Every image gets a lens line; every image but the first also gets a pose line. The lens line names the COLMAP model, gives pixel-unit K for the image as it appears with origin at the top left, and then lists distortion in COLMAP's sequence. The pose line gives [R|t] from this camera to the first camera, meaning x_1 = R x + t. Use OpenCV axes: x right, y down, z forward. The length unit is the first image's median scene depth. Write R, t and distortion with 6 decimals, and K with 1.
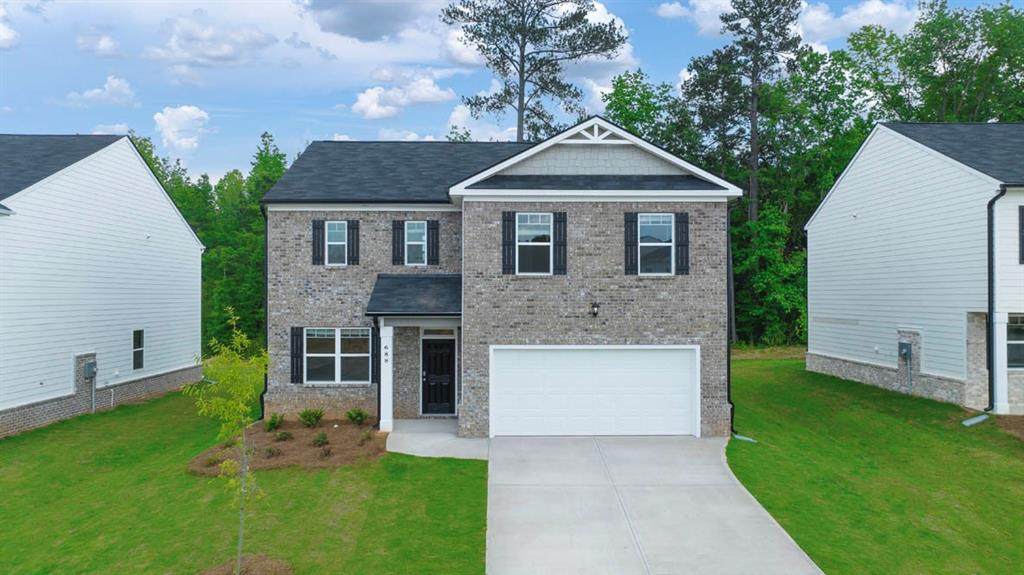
lens RADIAL K [[722.0, 0, 510.9], [0, 722.0, 286.7], [0, 0, 1]] dist [-0.039788, 0.045723]
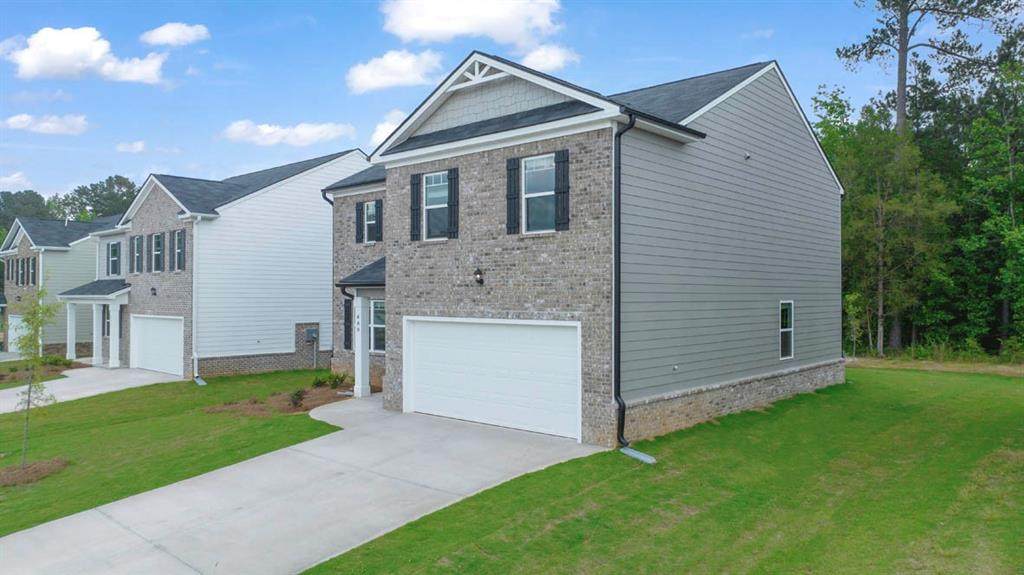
lens RADIAL K [[722.0, 0, 512.4], [0, 722.0, 292.8], [0, 0, 1]] dist [-0.039788, 0.045723]
pose [[0.728529, -0.001247, -0.685014, 0.726717], [0.007617, 0.999951, 0.006280, 0.044964], [0.684973, -0.009793, 0.728503, 0.395685]]
